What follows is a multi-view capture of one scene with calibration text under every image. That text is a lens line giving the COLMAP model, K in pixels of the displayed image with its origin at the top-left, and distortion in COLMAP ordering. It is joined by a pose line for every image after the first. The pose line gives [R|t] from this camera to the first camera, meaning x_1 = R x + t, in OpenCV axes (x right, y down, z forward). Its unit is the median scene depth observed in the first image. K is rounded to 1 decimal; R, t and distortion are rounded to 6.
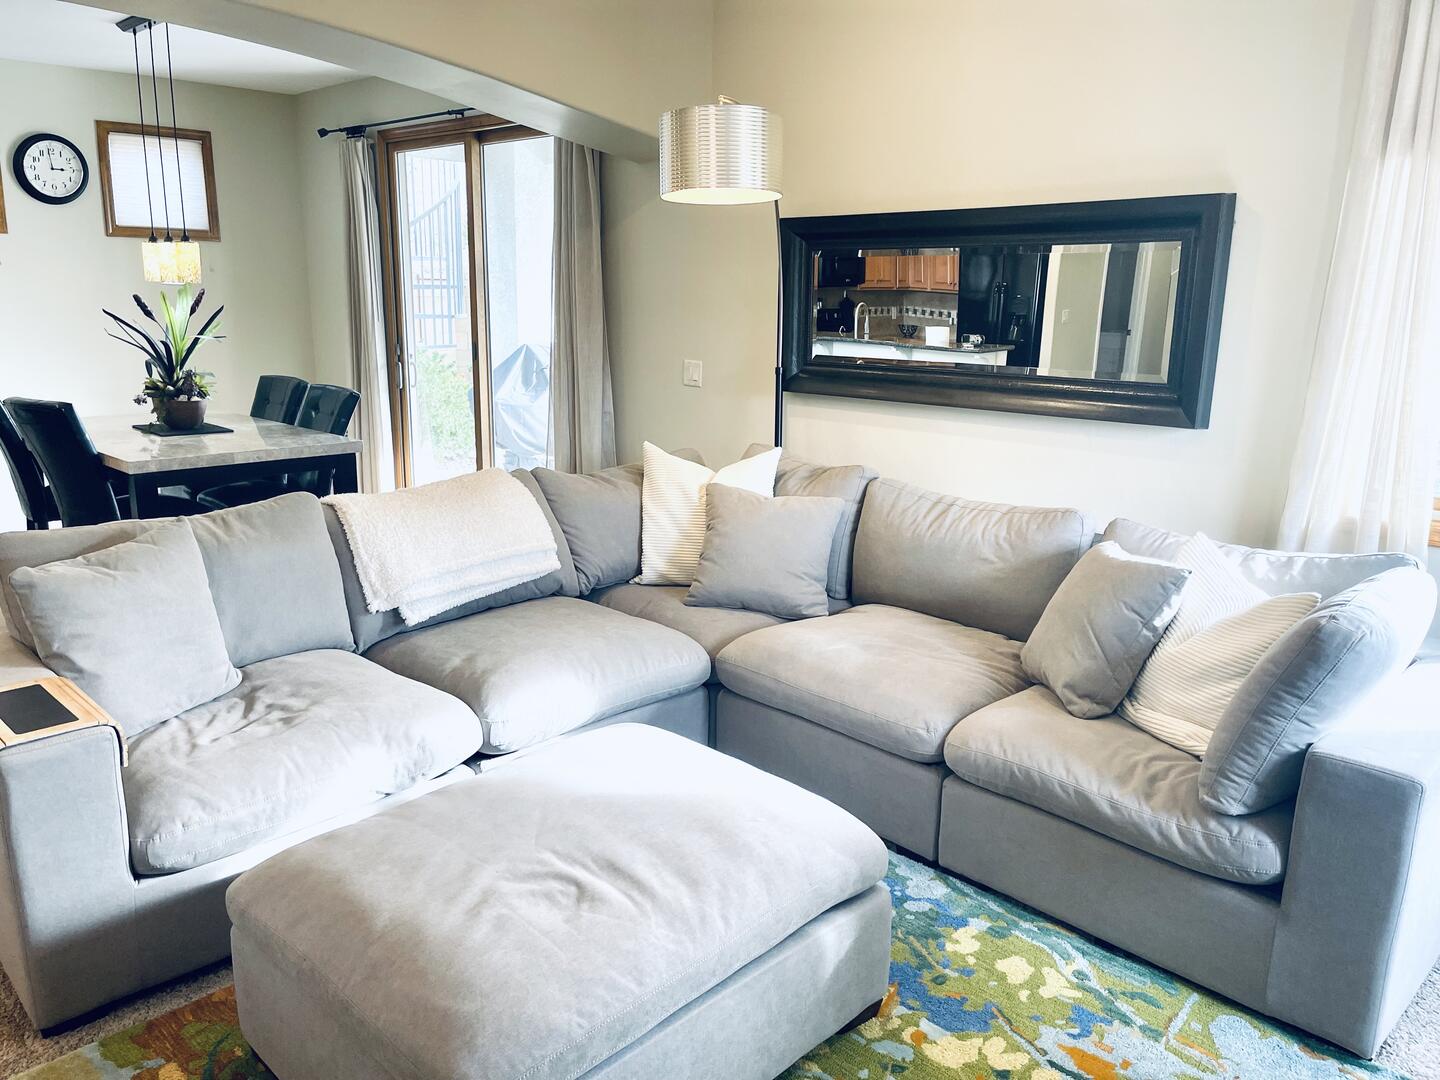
lens RADIAL K [[1089.6, 0, 719.3], [0, 1089.6, 549.4], [0, 0, 1]] dist [0.075214, -0.094888]
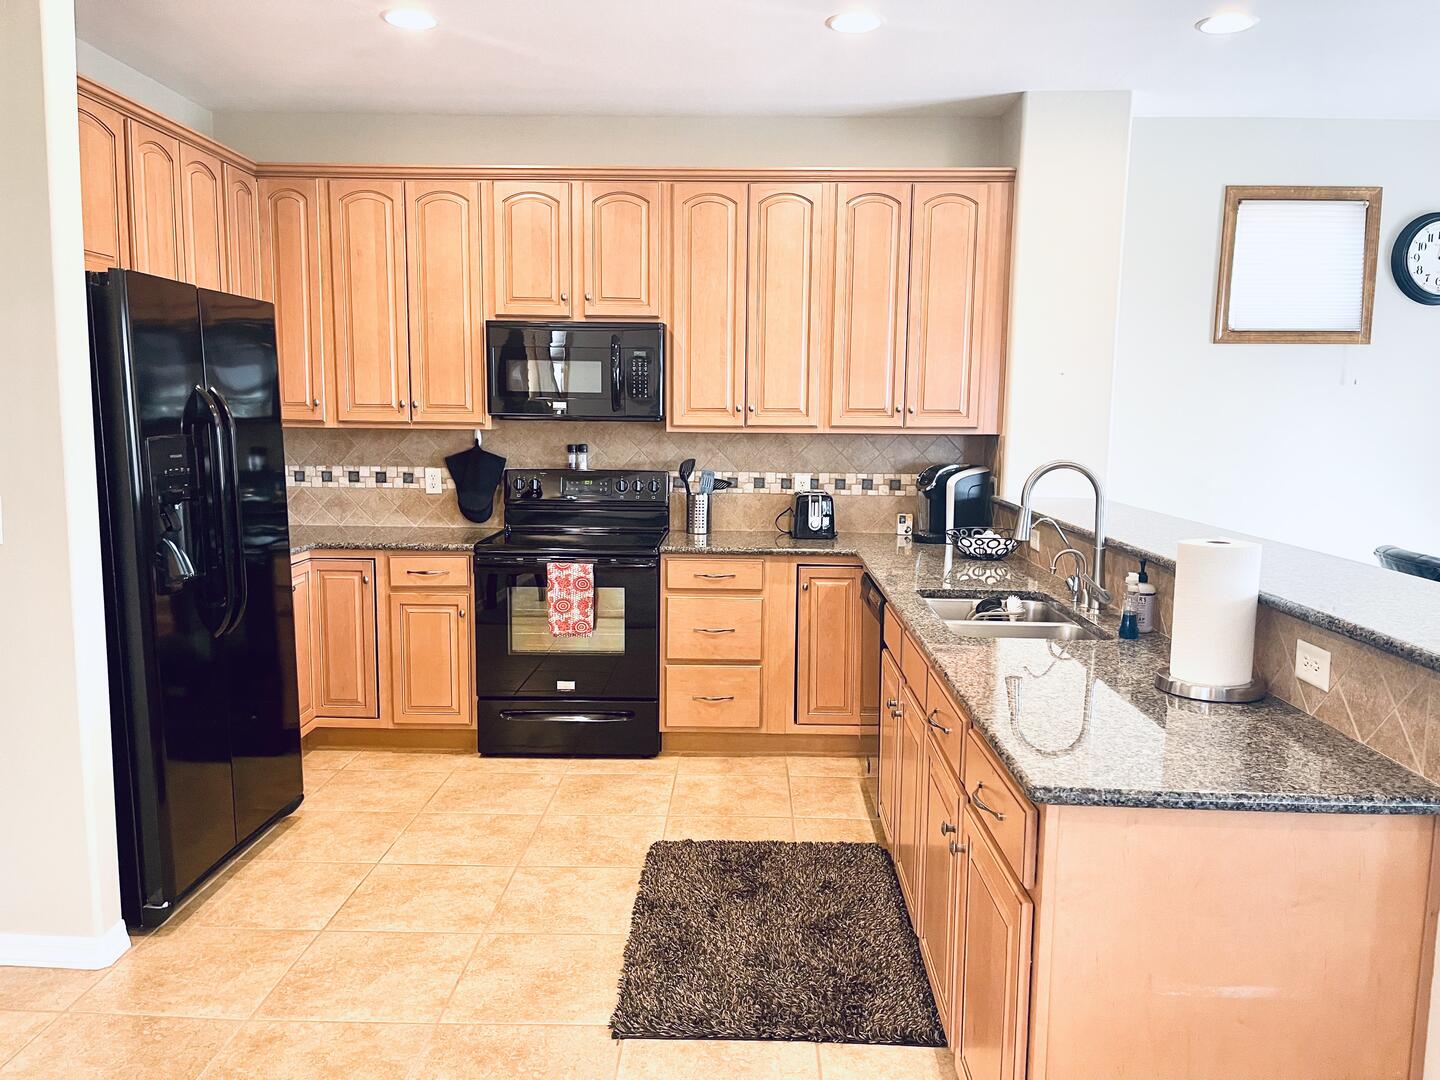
lens RADIAL K [[1089.6, 0, 722.8], [0, 1089.6, 546.3], [0, 0, 1]] dist [0.075214, -0.094888]
pose [[0.694338, 0.080255, -0.715160, -0.391486], [-0.166352, 0.984747, -0.051000, -0.036155], [0.700158, 0.154380, 0.697098, 0.176115]]
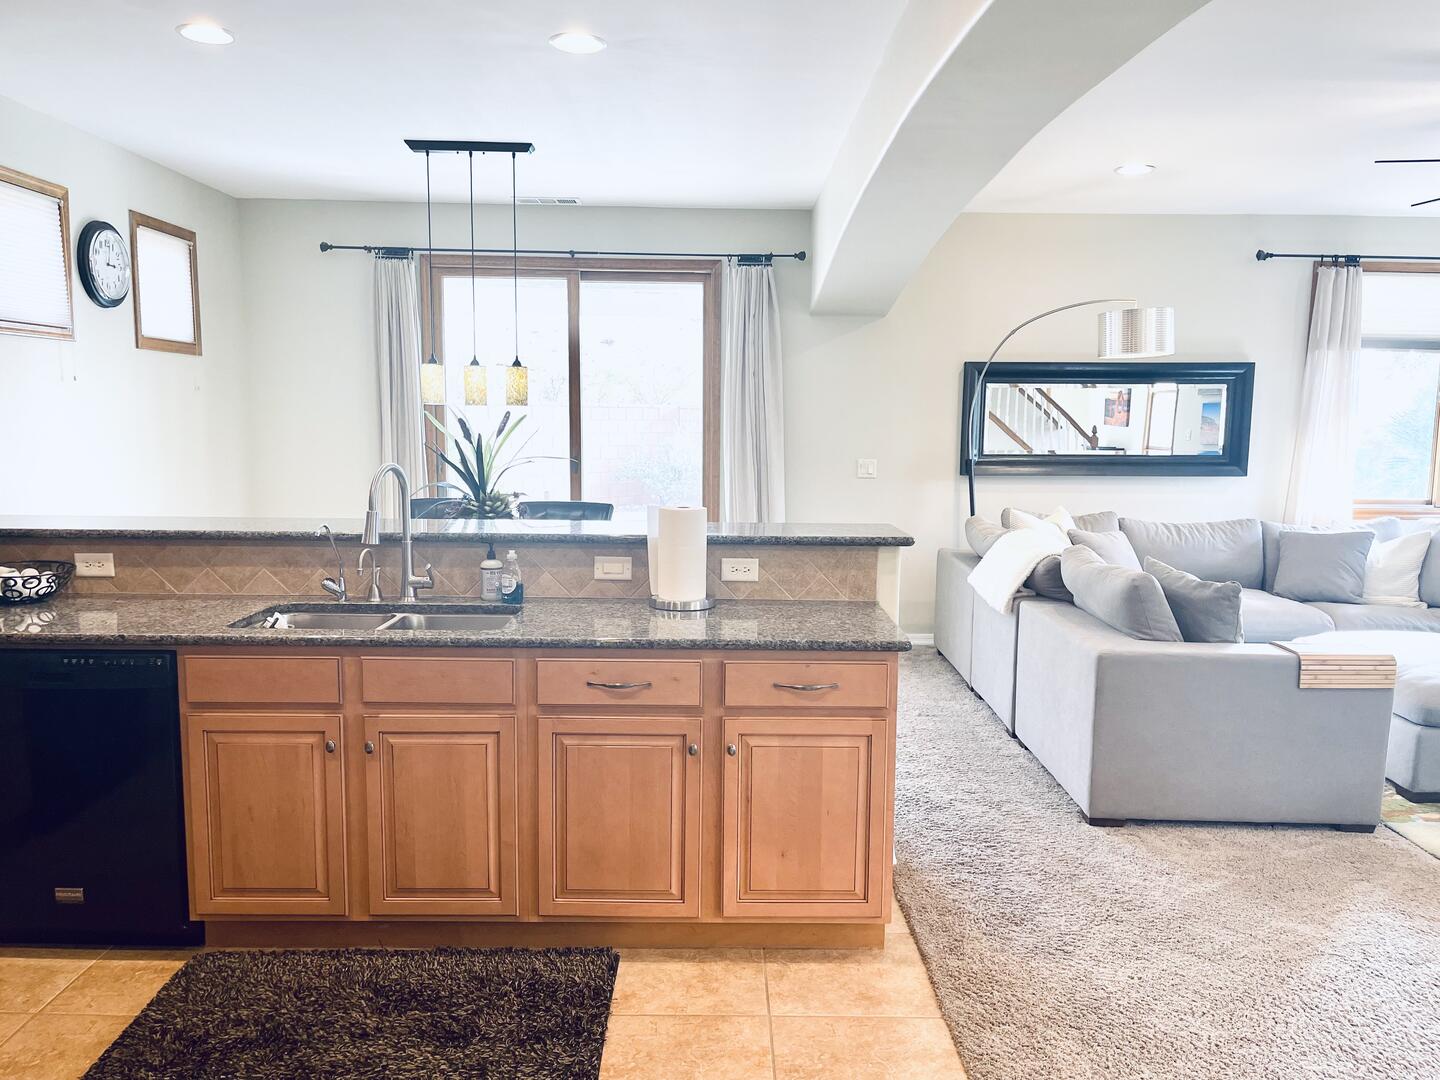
lens RADIAL K [[1089.6, 0, 732.3], [0, 1089.6, 551.3], [0, 0, 1]] dist [0.075214, -0.094888]
pose [[0.690664, -0.099212, 0.716338, -0.884114], [0.167559, 0.985544, -0.025057, -0.043348], [-0.703497, 0.137335, 0.697303, 0.149756]]
